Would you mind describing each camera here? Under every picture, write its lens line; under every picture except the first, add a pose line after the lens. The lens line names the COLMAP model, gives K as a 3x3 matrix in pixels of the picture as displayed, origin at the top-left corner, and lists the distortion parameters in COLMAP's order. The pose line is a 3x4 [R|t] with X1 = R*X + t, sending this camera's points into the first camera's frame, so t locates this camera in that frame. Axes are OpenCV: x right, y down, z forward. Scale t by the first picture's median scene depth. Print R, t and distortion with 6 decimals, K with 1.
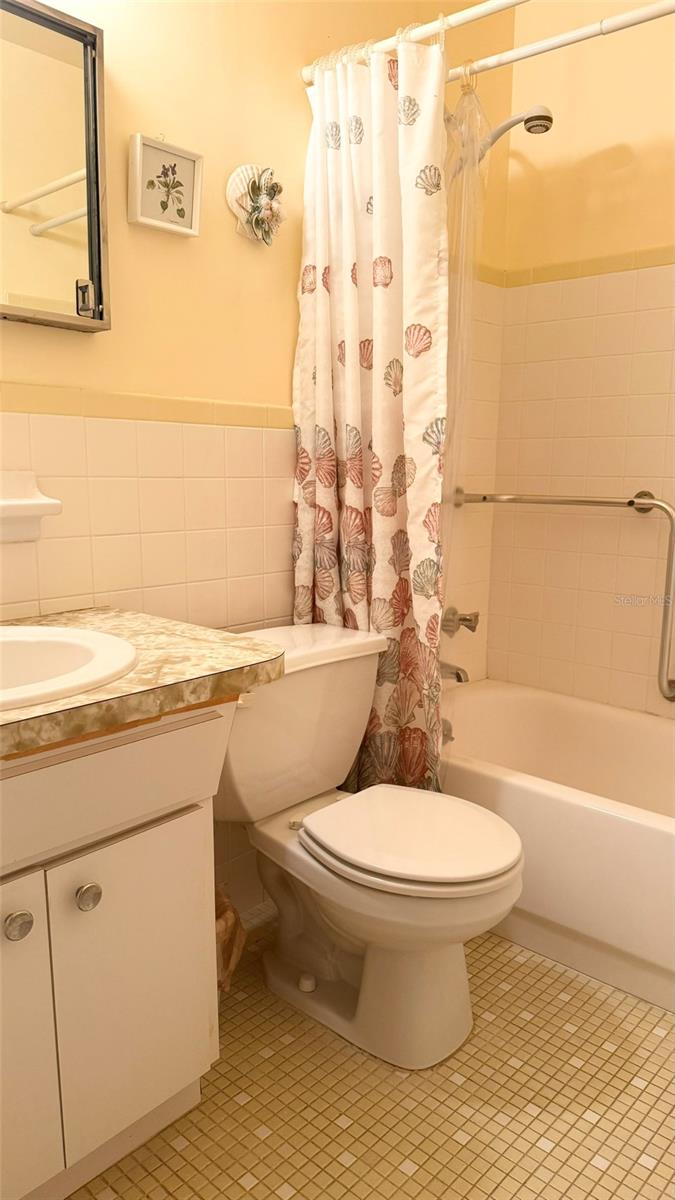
lens RADIAL K [[816.9, 0, 337.5], [0, 816.9, 600.0], [0, 0, 1]] dist [0.120140, -0.188756]
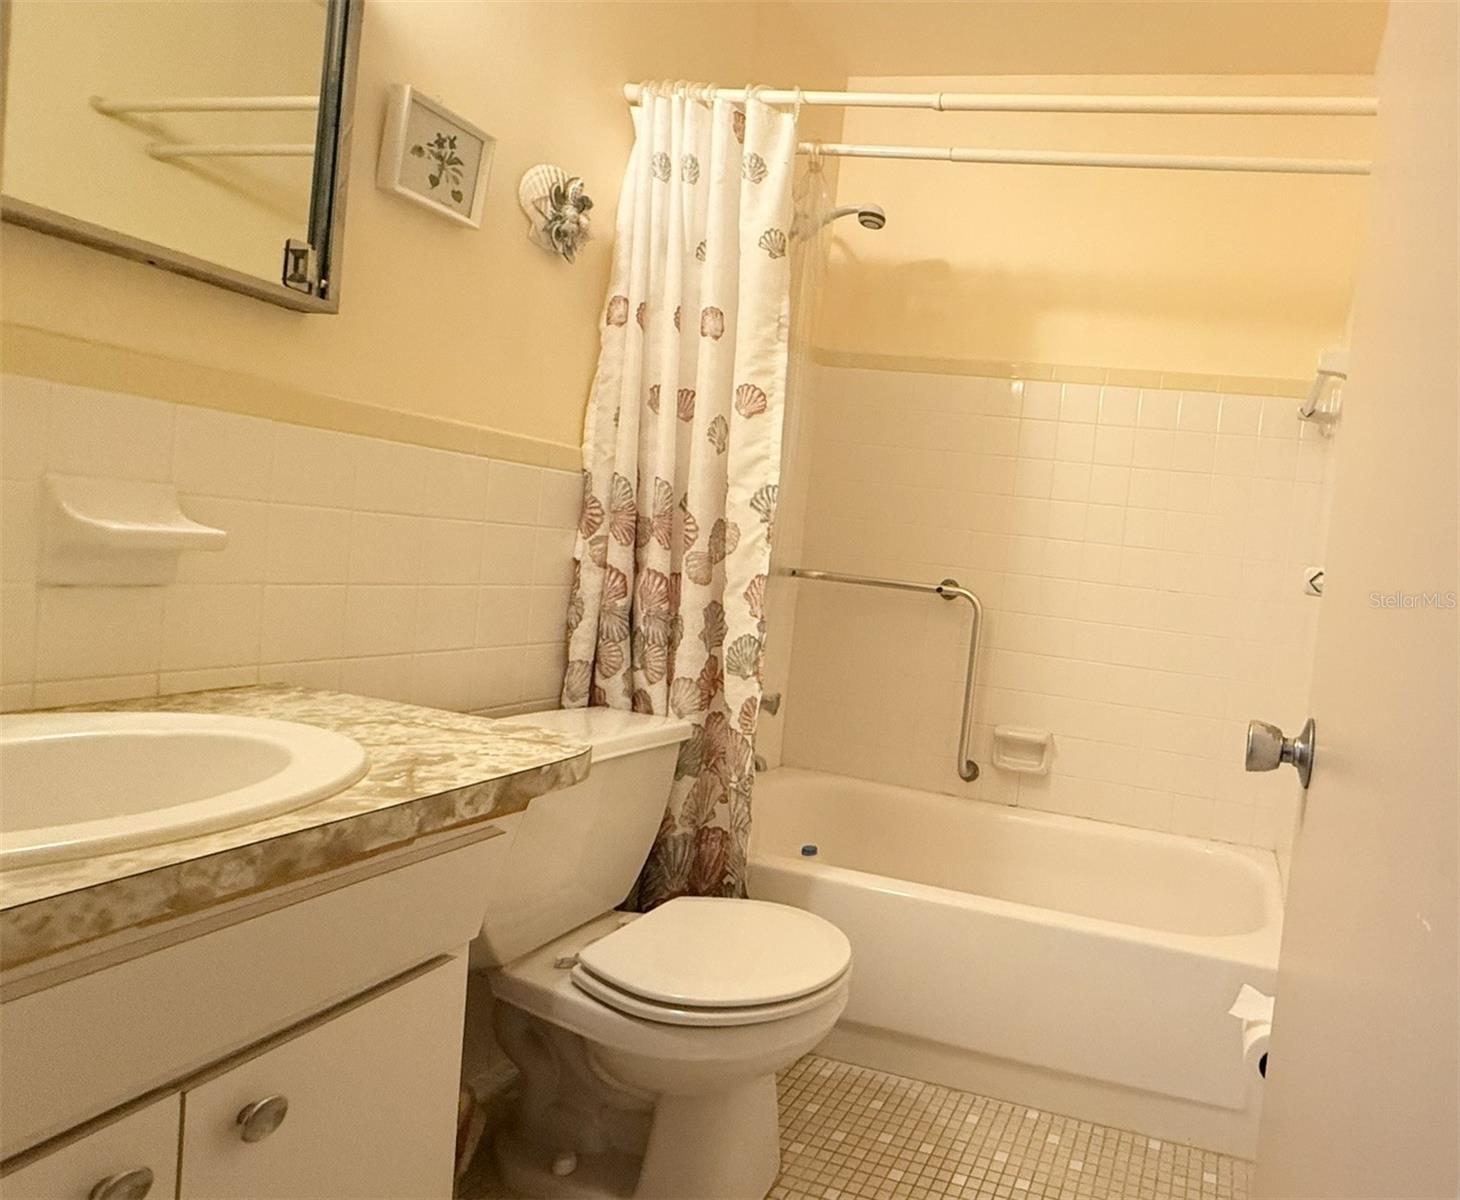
lens RADIAL K [[877.0, 0, 730.5], [0, 877.0, 571.1], [0, 0, 1]] dist [0.001195, 0.000504]
pose [[0.857953, 0.067184, 0.509316, -0.384143], [-0.017950, 0.994727, -0.100979, -0.021467], [-0.513414, 0.077493, 0.854635, 0.168369]]
